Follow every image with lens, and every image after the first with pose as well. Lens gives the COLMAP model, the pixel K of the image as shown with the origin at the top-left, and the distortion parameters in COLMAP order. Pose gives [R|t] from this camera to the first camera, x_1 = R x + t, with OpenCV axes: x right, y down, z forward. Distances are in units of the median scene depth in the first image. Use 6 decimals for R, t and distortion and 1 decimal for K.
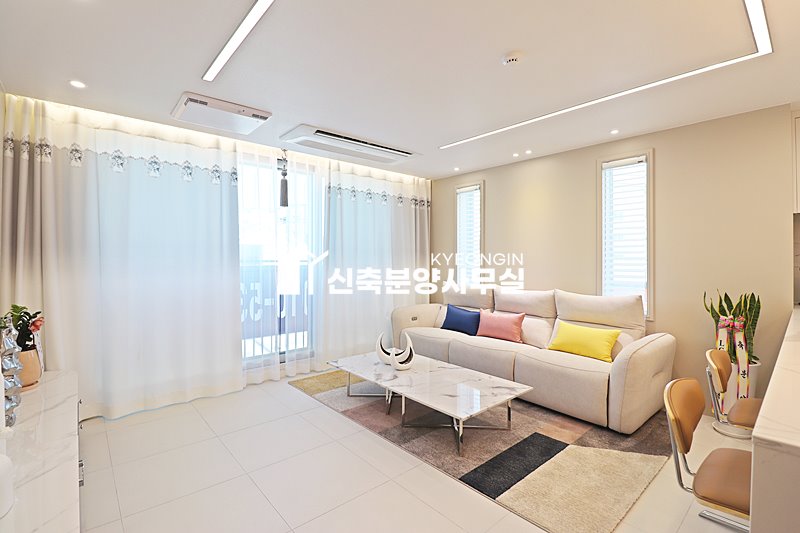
lens RADIAL K [[370.5, 0, 398.2], [0, 370.5, 265.2], [0, 0, 1]] dist [-0.001472, -0.011086]
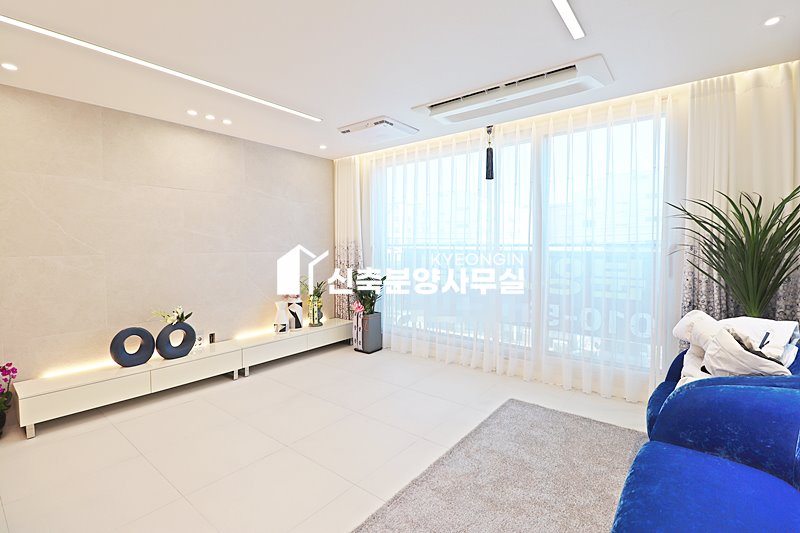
lens RADIAL K [[370.5, 0, 399.1], [0, 370.5, 256.4], [0, 0, 1]] dist [-0.001472, -0.011086]
pose [[0.175950, 0.033930, -0.983814, 0.566969], [-0.005204, 0.999424, 0.033537, -0.017271], [0.984385, -0.000781, 0.176025, 0.622562]]
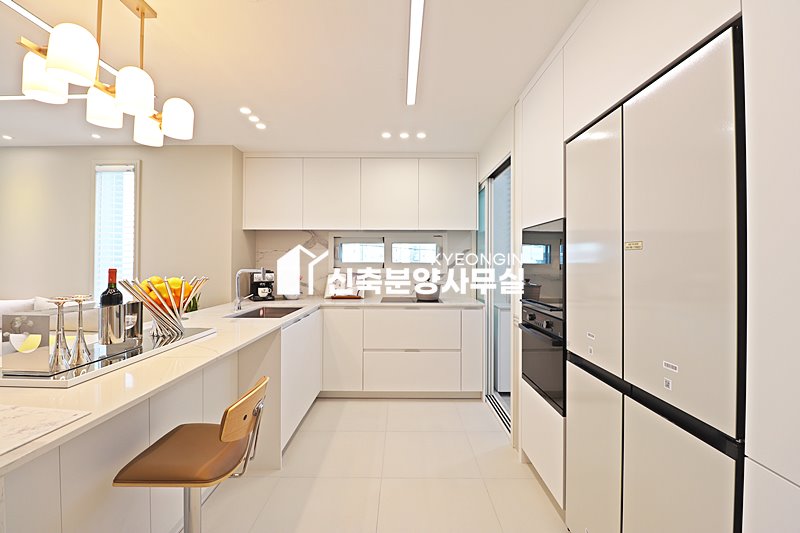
lens RADIAL K [[370.5, 0, 396.0], [0, 370.5, 264.3], [0, 0, 1]] dist [-0.001472, -0.011086]
pose [[0.667123, -0.003183, 0.744940, 0.326922], [0.005497, 0.999985, -0.000651, -0.009994], [-0.744927, 0.004530, 0.667131, -0.210963]]
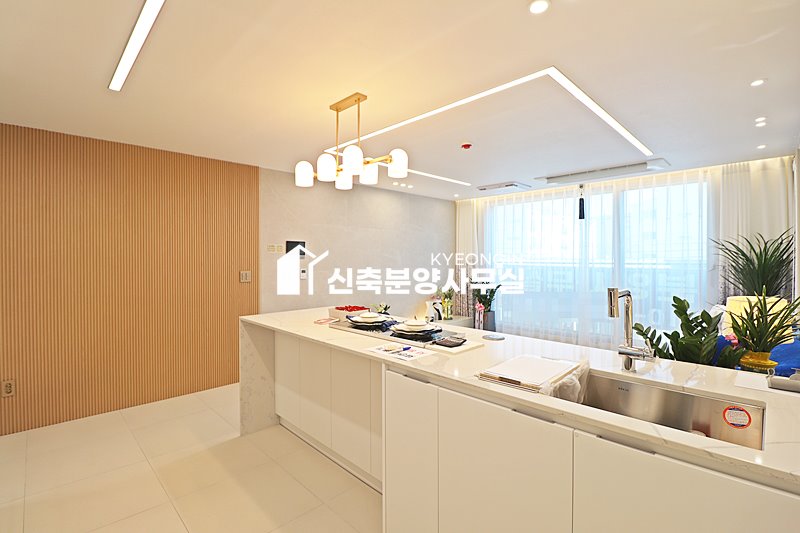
lens RADIAL K [[370.5, 0, 399.9], [0, 370.5, 258.4], [0, 0, 1]] dist [-0.001472, -0.011086]
pose [[0.063205, 0.007429, -0.997973, 0.999949], [-0.004947, 0.999962, 0.007130, -0.041355], [0.997988, 0.004487, 0.063239, 0.261269]]
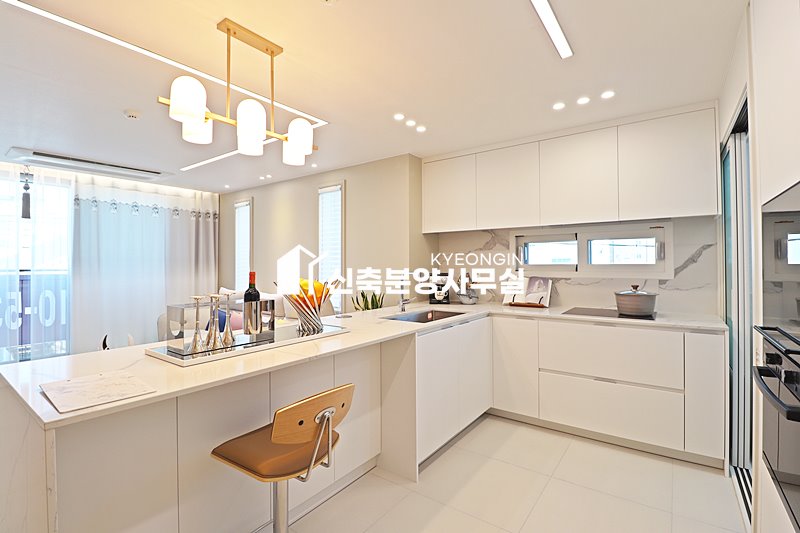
lens RADIAL K [[370.5, 0, 399.7], [0, 370.5, 263.4], [0, 0, 1]] dist [-0.001472, -0.011086]
pose [[0.977722, -0.004537, 0.209856, 0.507634], [0.007671, 0.999871, -0.014124, -0.009533], [-0.209765, 0.015419, 0.977630, -0.229259]]
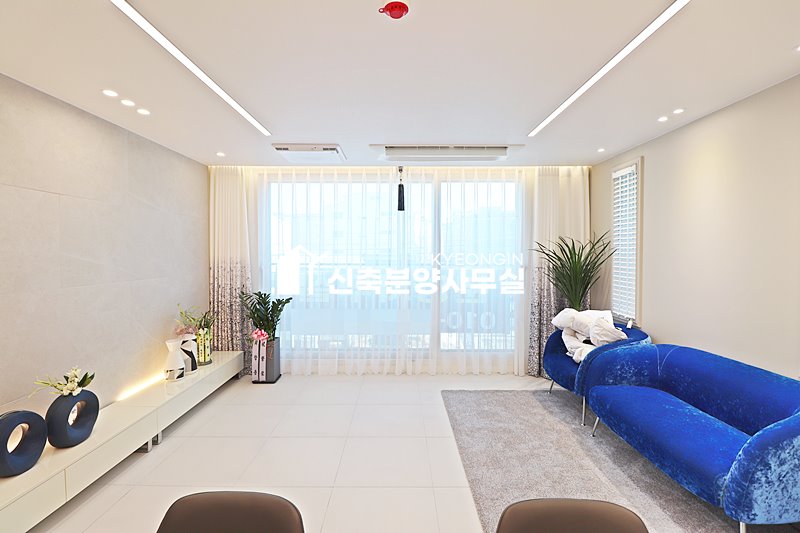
lens RADIAL K [[370.5, 0, 401.2], [0, 370.5, 258.9], [0, 0, 1]] dist [-0.001472, -0.011086]
pose [[0.751247, 0.019086, -0.659745, 0.414650], [-0.010883, 0.999804, 0.016531, -0.055472], [0.659932, -0.005239, 0.751307, 0.196120]]
